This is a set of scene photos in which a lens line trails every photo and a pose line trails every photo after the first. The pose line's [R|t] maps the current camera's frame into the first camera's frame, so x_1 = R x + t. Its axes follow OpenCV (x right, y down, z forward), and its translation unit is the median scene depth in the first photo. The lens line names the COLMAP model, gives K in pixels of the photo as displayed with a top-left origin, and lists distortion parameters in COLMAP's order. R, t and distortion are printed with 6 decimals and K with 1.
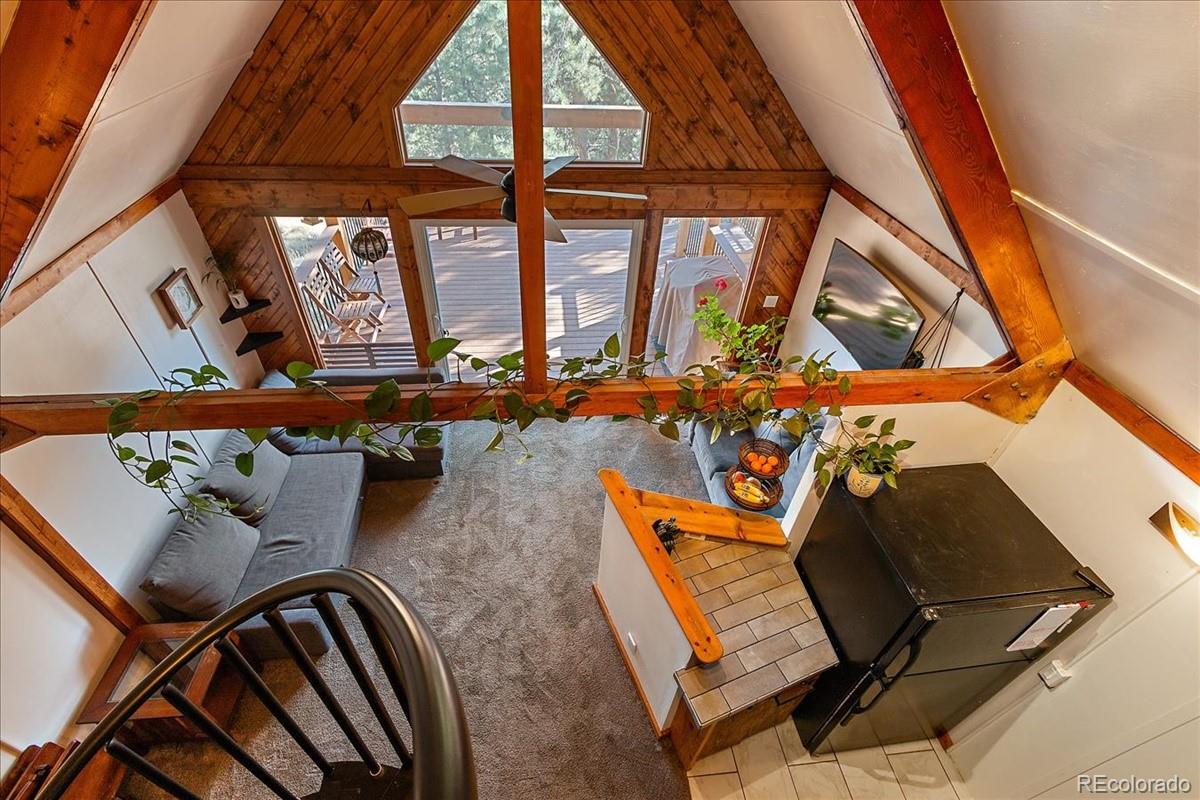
lens RADIAL K [[547.3, 0, 609.9], [0, 547.3, 381.7], [0, 0, 1]] dist [0.005935, -0.000747]
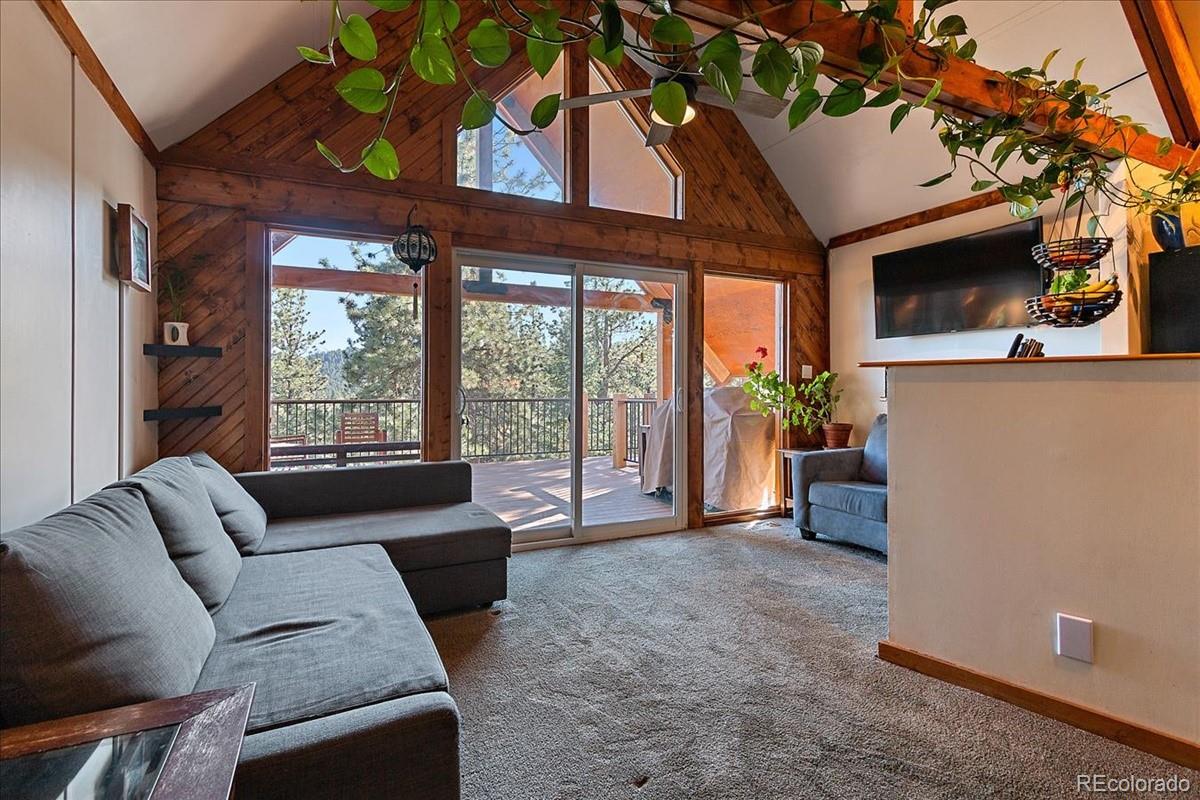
lens RADIAL K [[547.3, 0, 589.7], [0, 547.3, 377.1], [0, 0, 1]] dist [0.005935, -0.000747]
pose [[0.942663, -0.045164, 0.330676, -0.471335], [0.246077, 0.763389, -0.597230, 0.420019], [-0.225461, 0.644358, 0.730732, 0.491233]]
